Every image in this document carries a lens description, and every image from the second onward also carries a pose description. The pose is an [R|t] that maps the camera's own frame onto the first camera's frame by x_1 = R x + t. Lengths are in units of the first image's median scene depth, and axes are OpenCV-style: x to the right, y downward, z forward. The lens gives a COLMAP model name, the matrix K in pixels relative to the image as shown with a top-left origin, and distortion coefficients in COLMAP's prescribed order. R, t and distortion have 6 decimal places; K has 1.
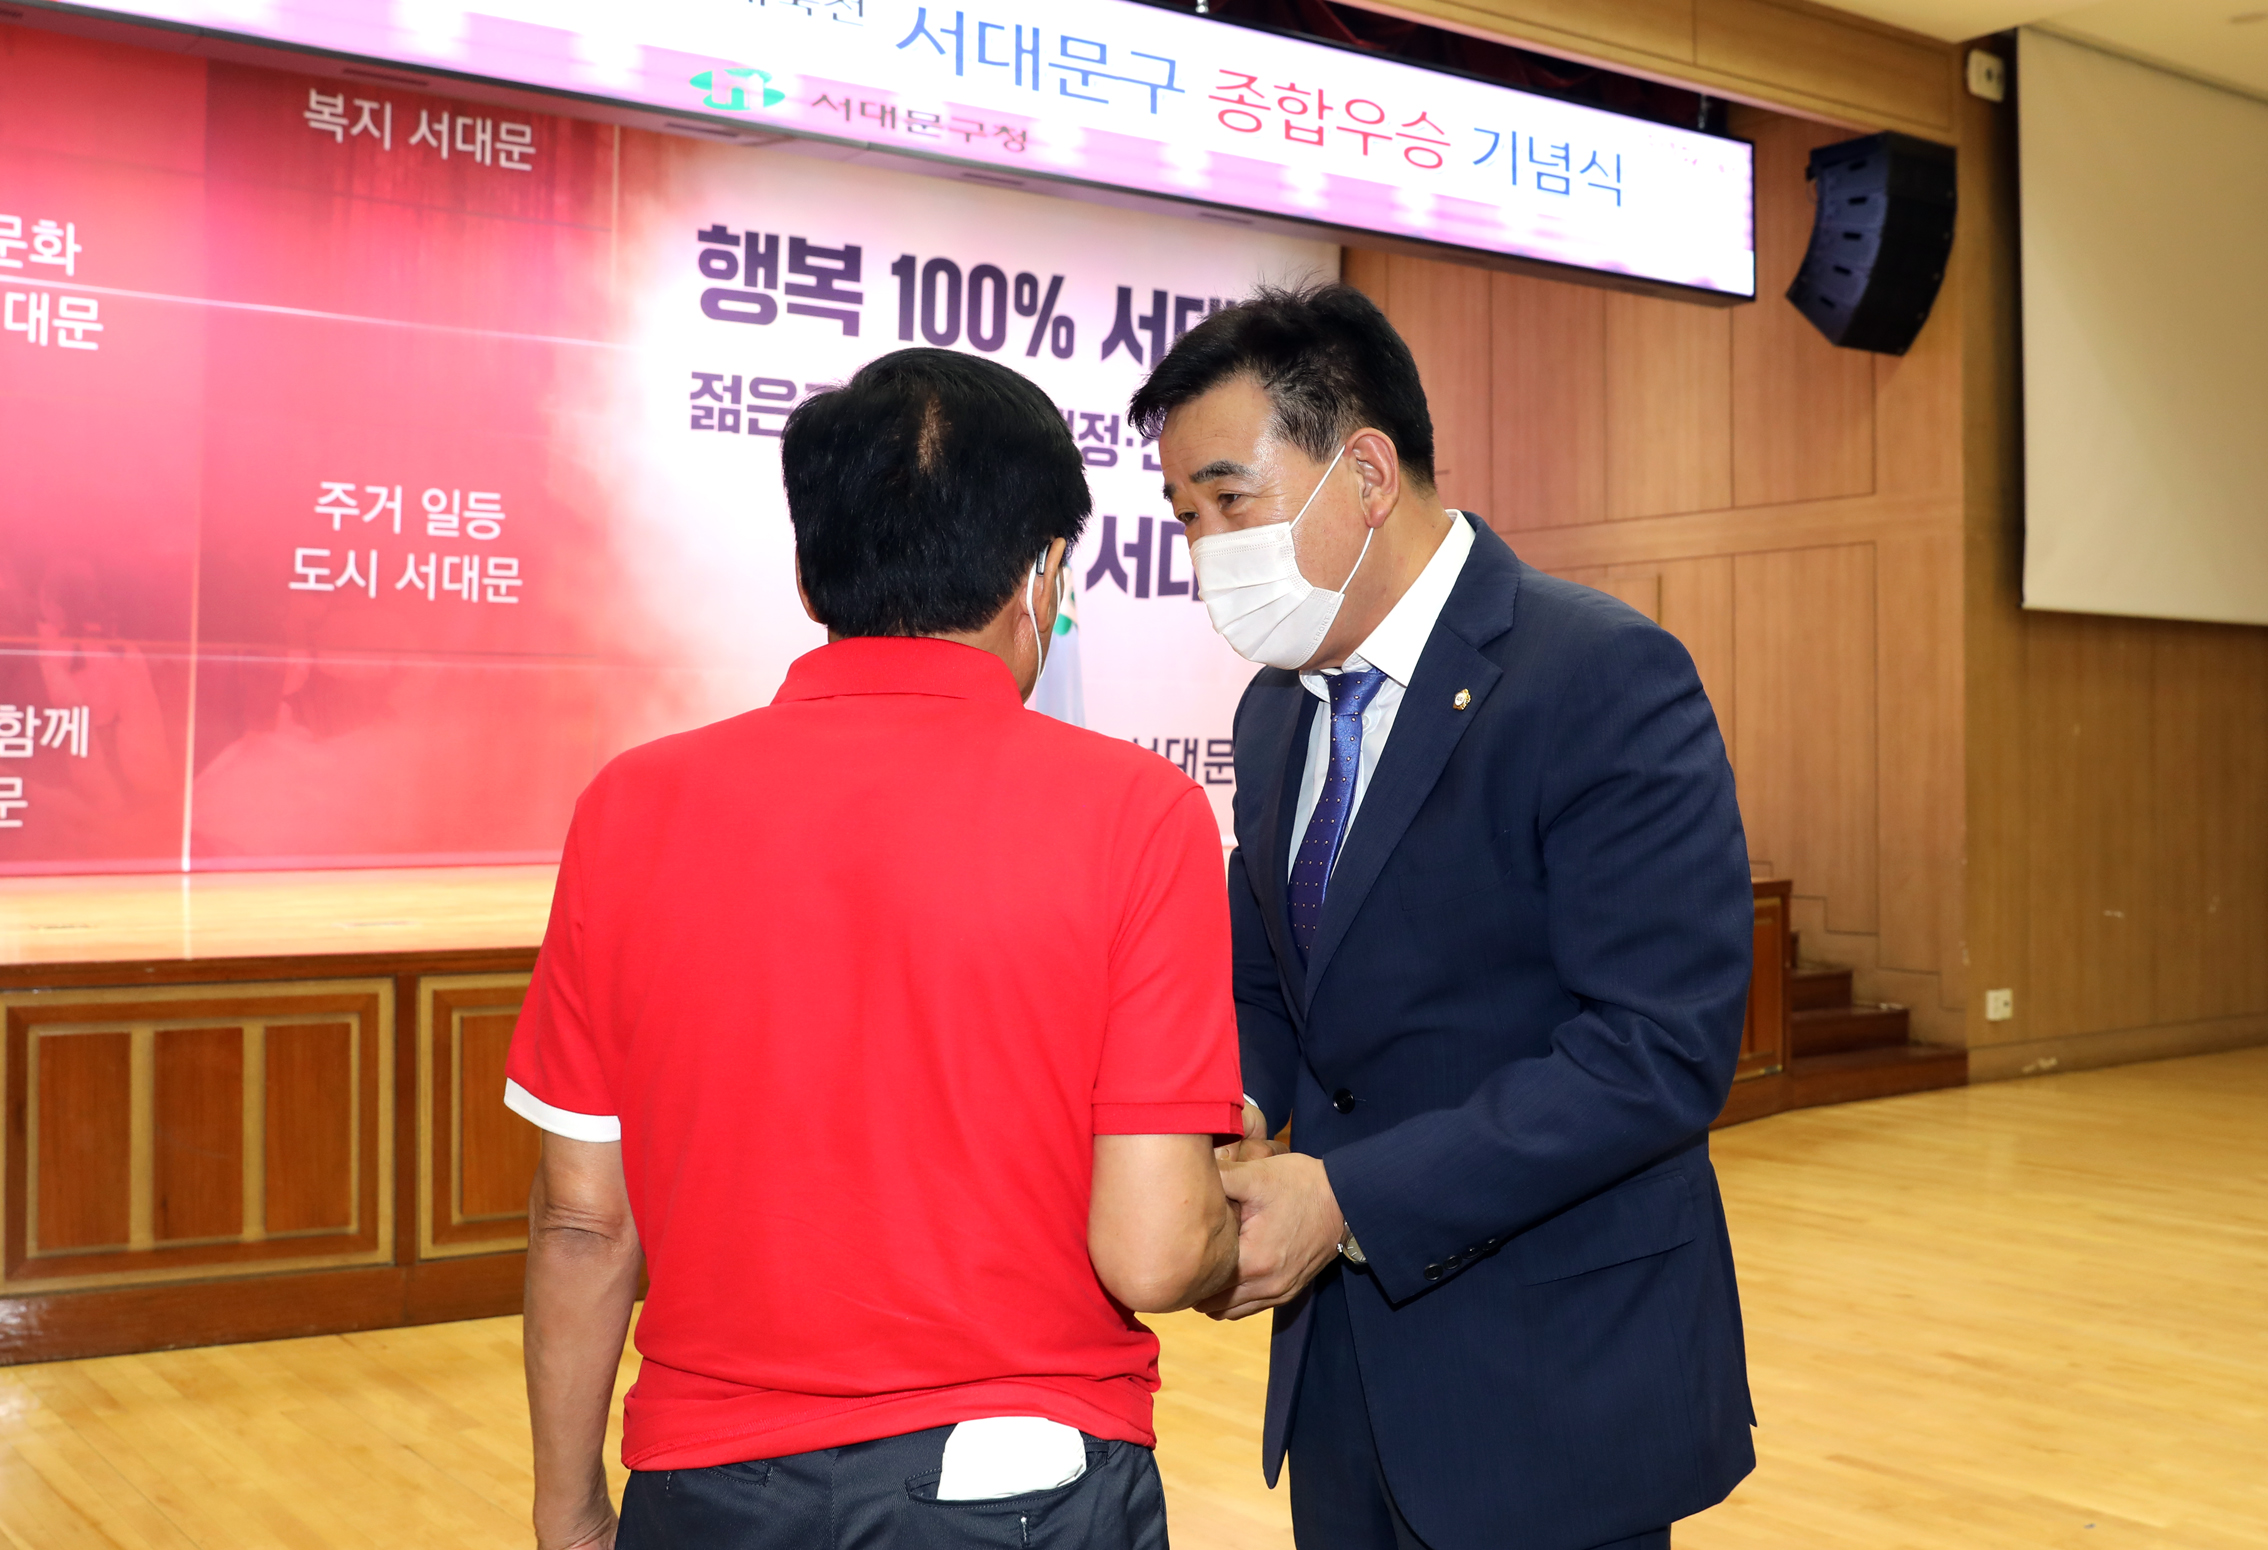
lens RADIAL K [[2405.8, 0, 1134.0], [0, 2405.8, 775.0], [0, 0, 1]] dist [-0.065394, 0.127240]
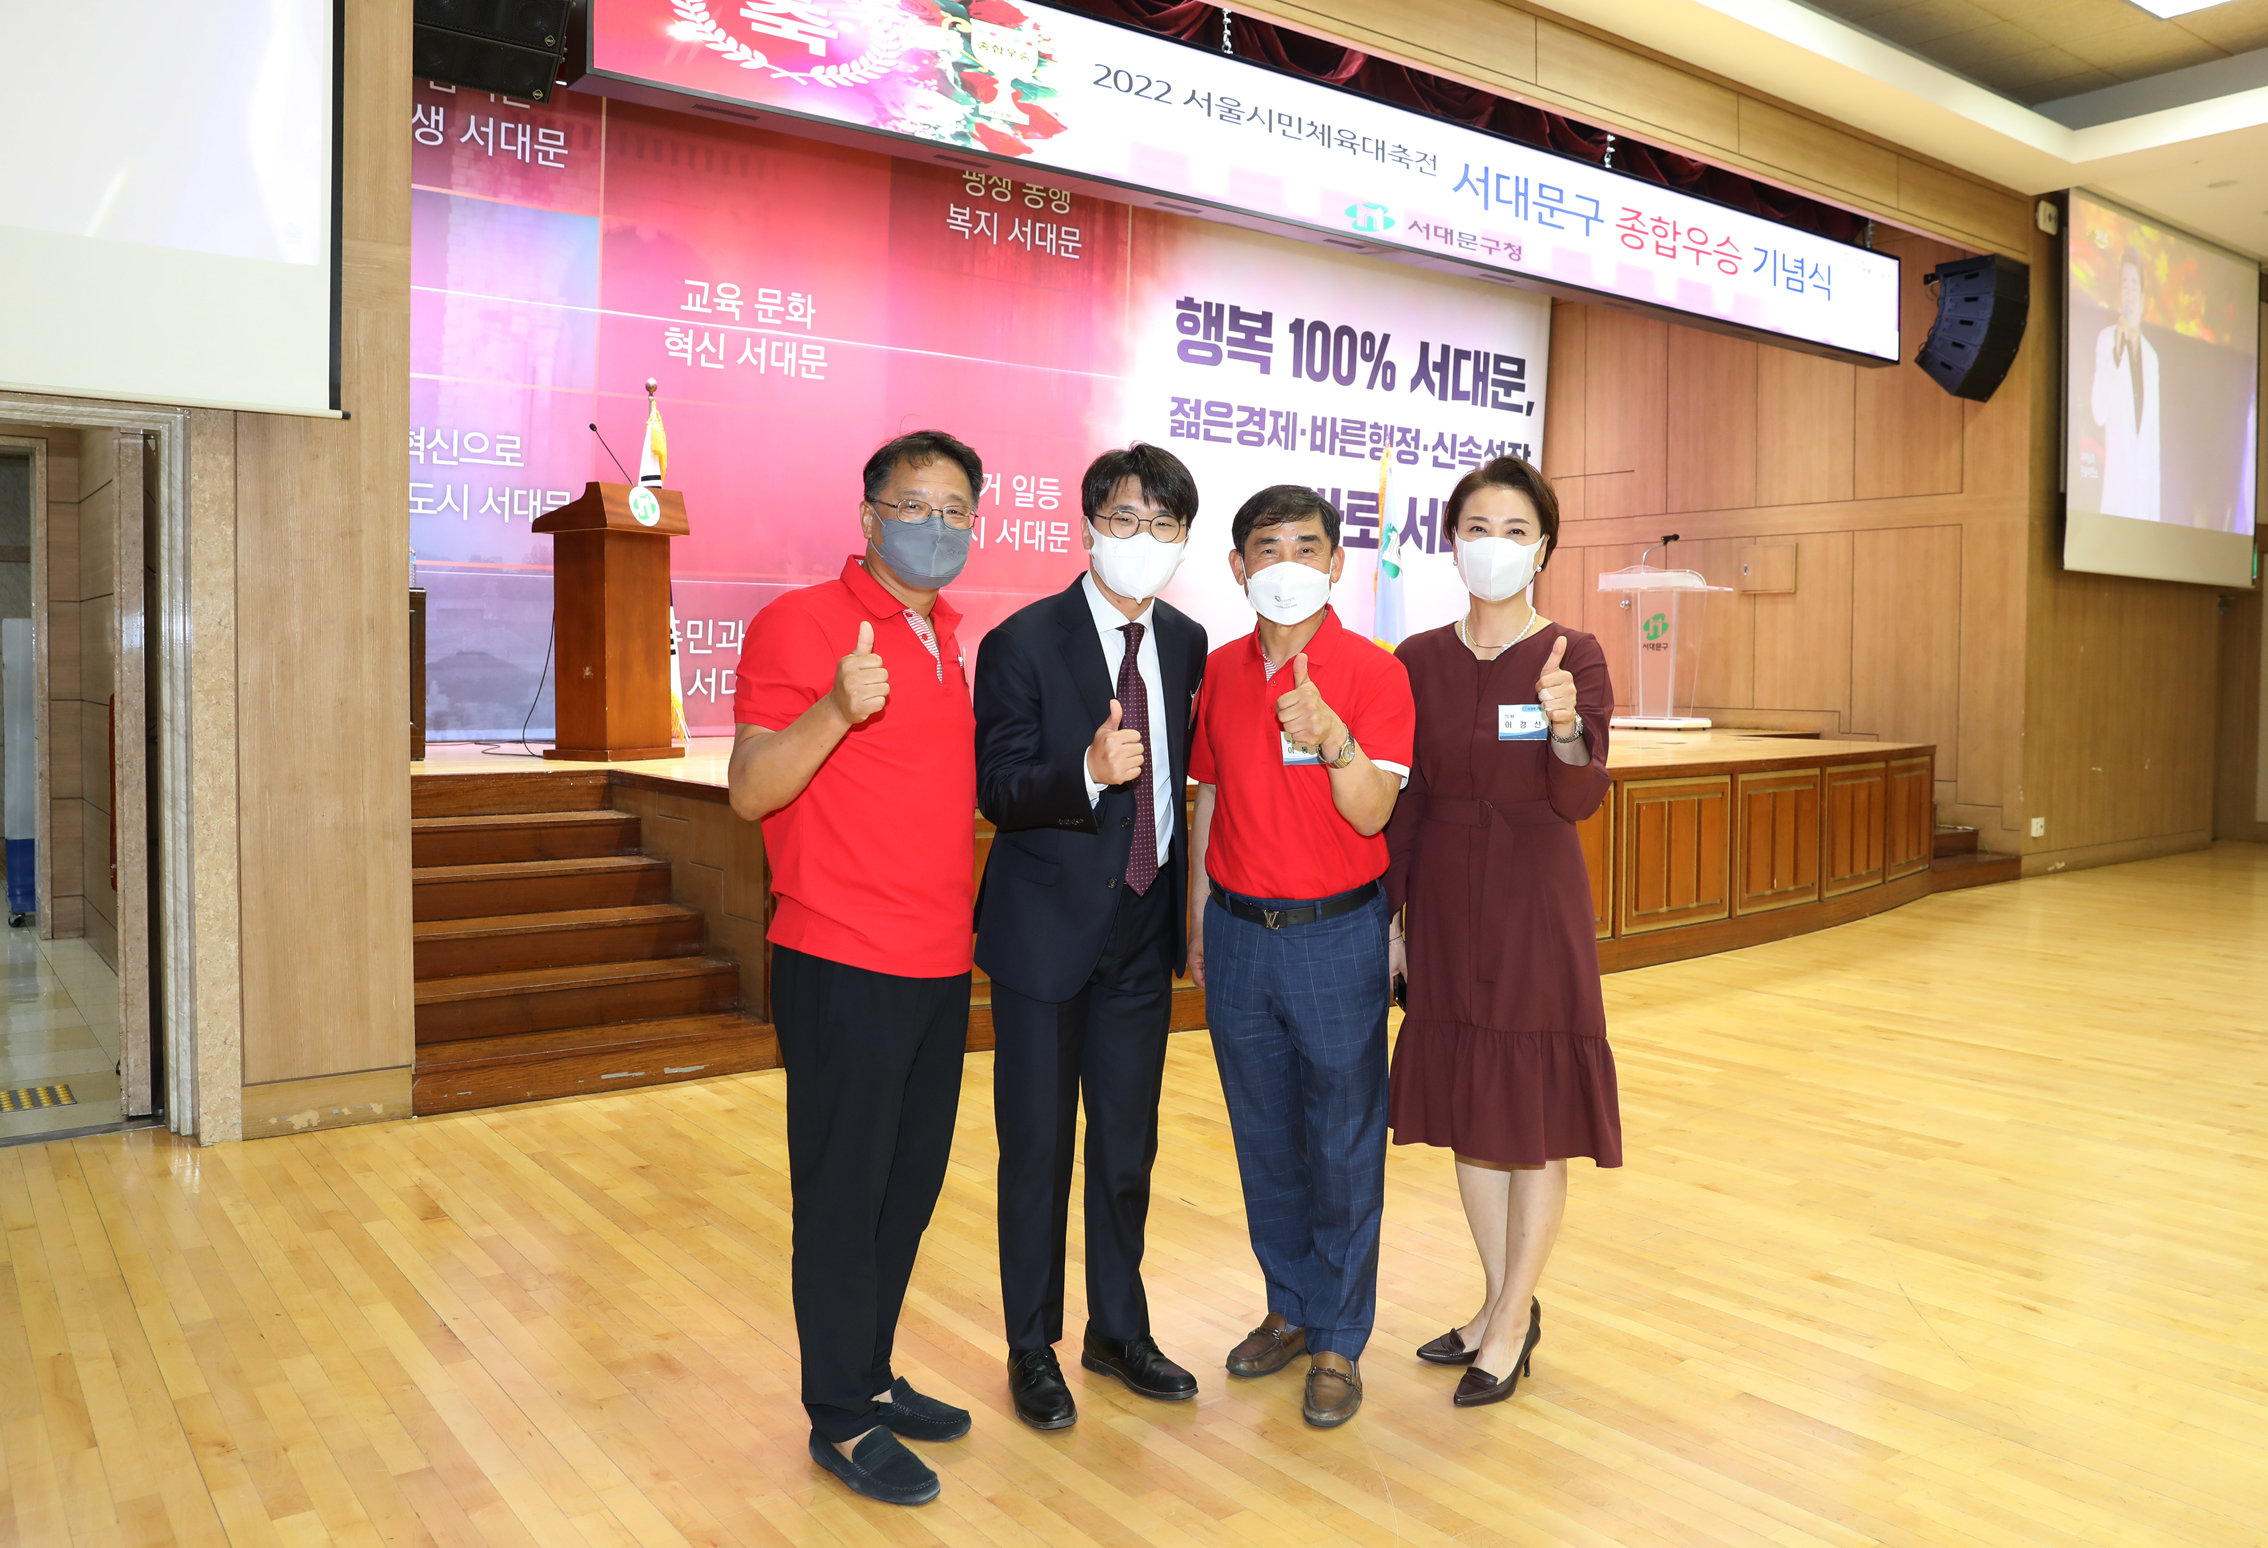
lens RADIAL K [[1702.6, 0, 1134.0], [0, 1702.6, 774.0], [0, 0, 1]] dist [-0.099293, 0.072413]
pose [[0.999748, 0.005736, 0.021697, -0.237174], [-0.007013, 0.998218, 0.059261, 0.002017], [-0.021318, -0.059398, 0.998007, -0.057134]]
